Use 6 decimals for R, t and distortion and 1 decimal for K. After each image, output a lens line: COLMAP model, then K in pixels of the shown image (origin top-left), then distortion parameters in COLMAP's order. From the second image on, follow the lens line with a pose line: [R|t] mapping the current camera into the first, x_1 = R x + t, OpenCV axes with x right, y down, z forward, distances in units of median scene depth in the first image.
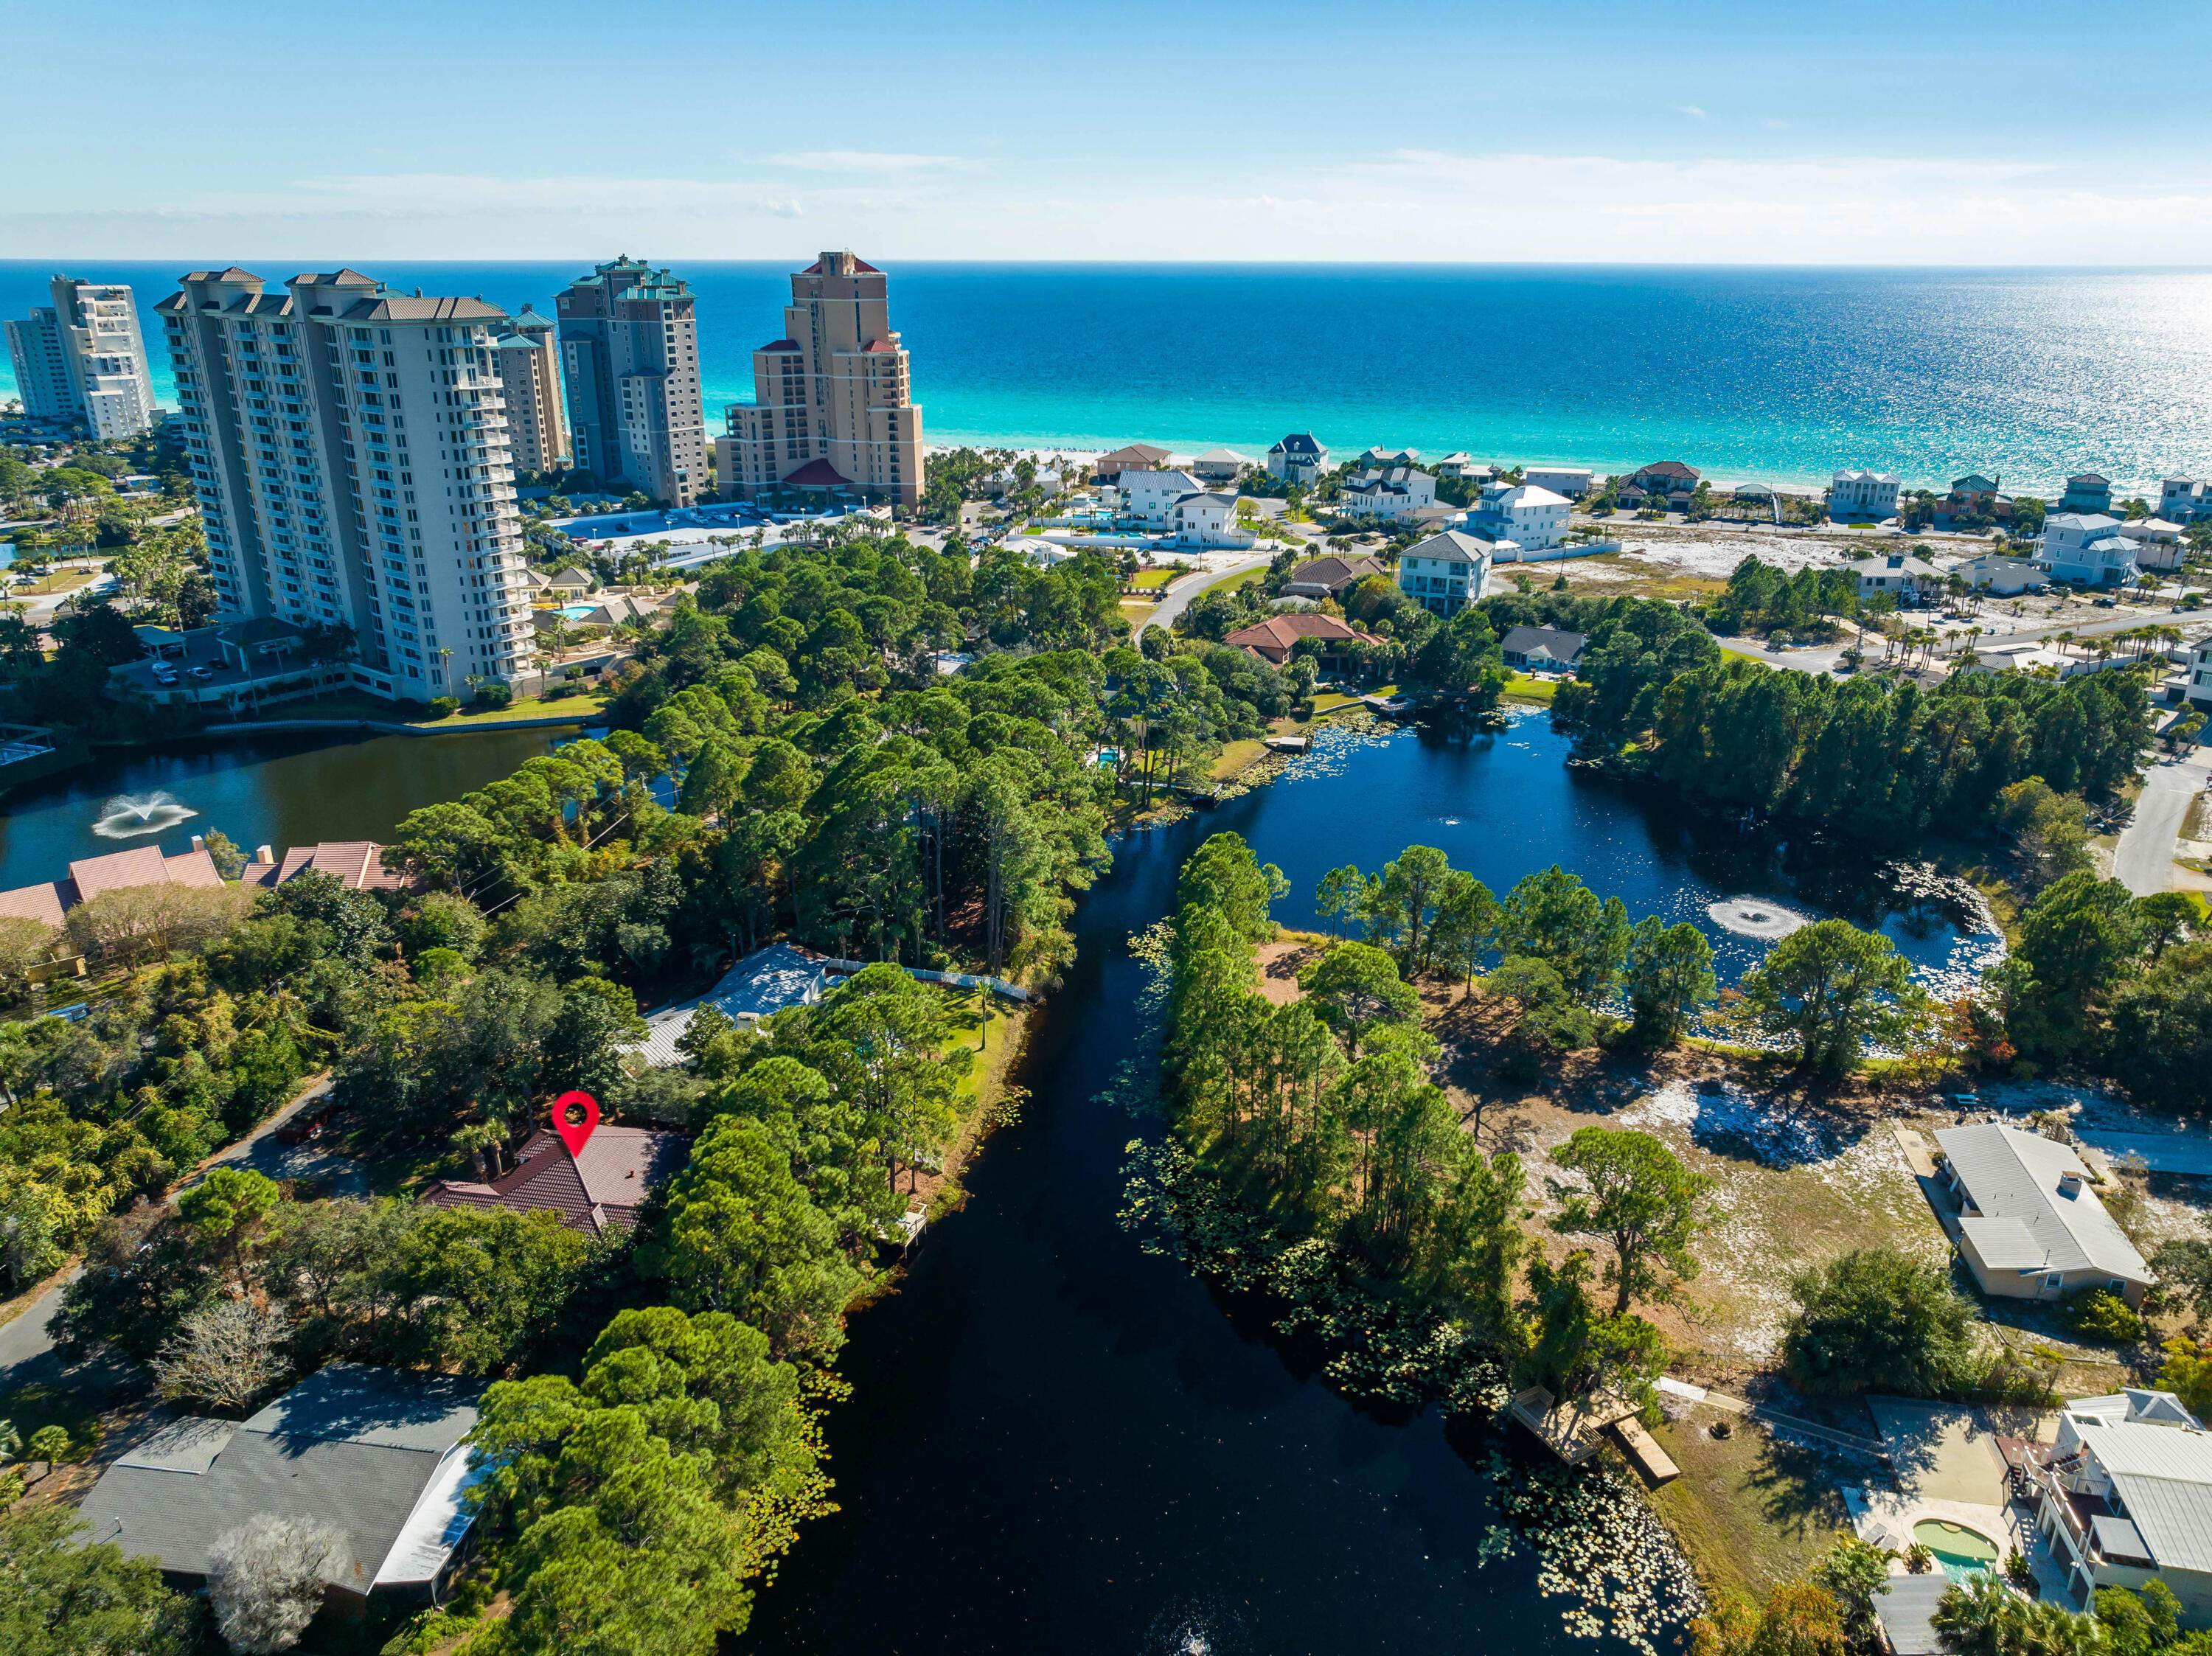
lens RADIAL K [[1555.7, 0, 1106.0], [0, 1555.7, 828.0], [0, 0, 1]] dist [-0.000848, 0.004683]
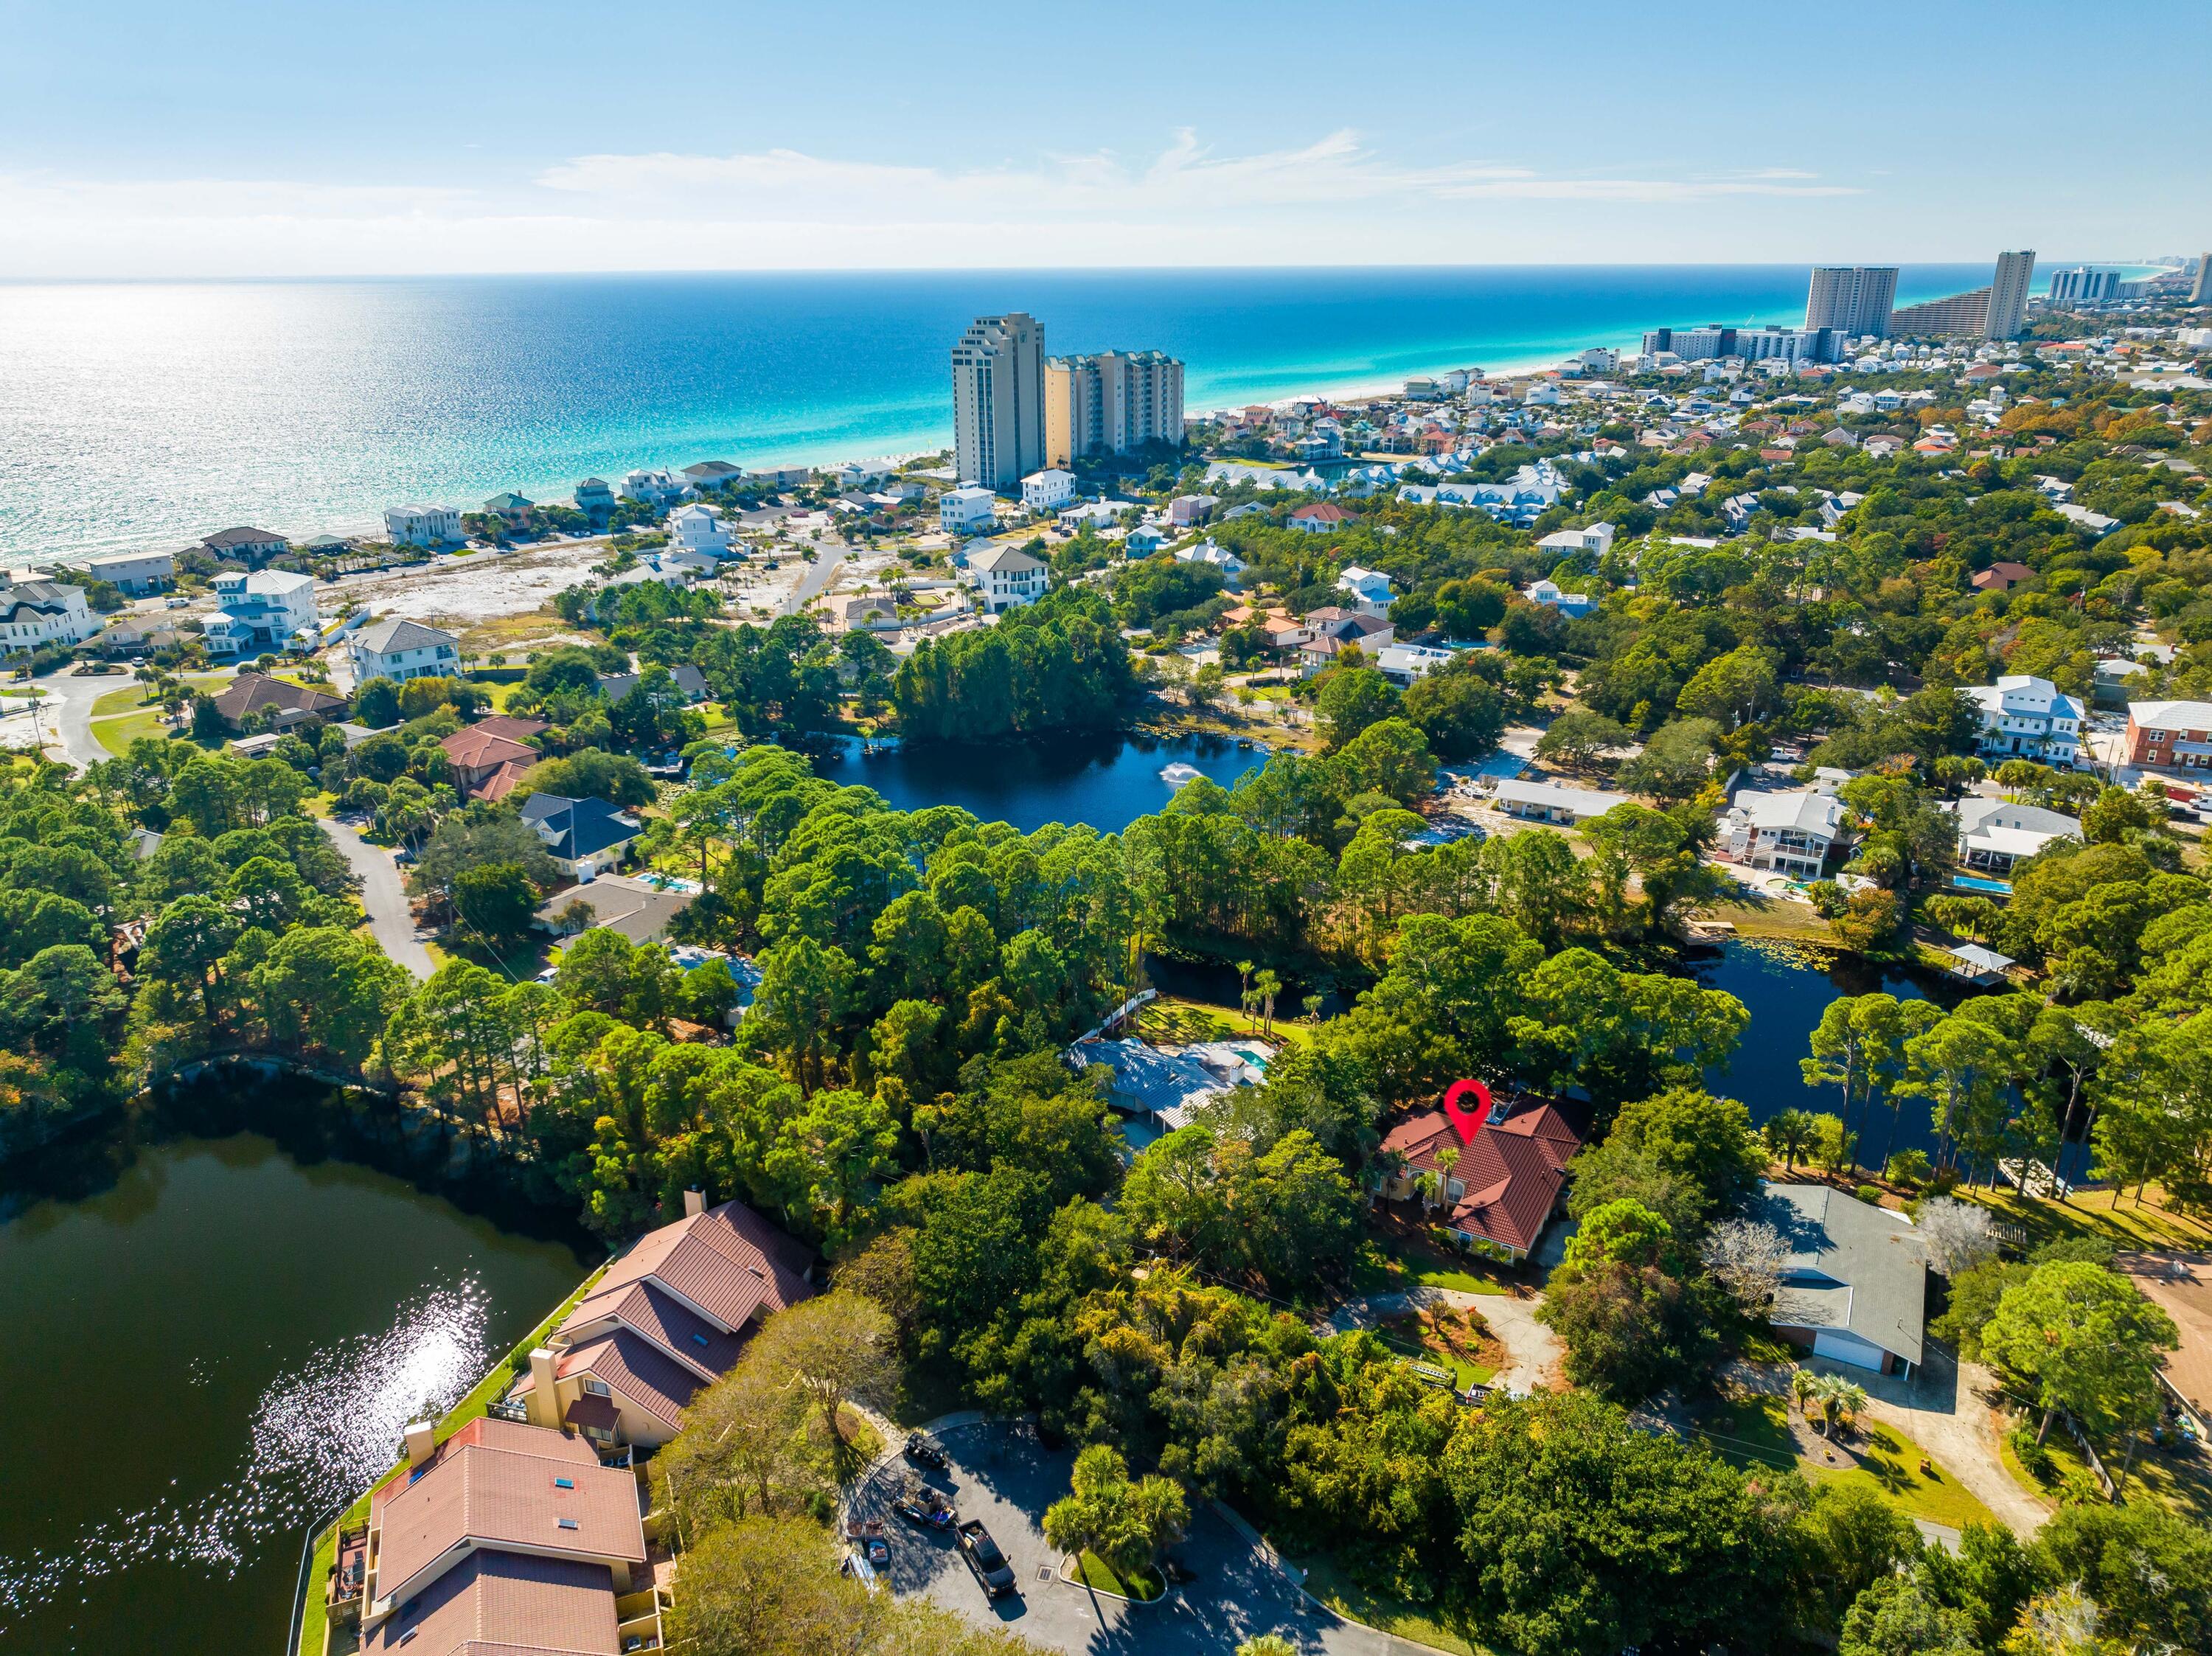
lens RADIAL K [[1544.7, 0, 1106.0], [0, 1544.7, 828.0], [0, 0, 1]] dist [0.000049, -0.005454]
pose [[0.331307, -0.330884, 0.883601, -0.660727], [0.334456, 0.916866, 0.217936, -0.171625], [-0.882256, 0.223322, 0.414430, 0.321342]]
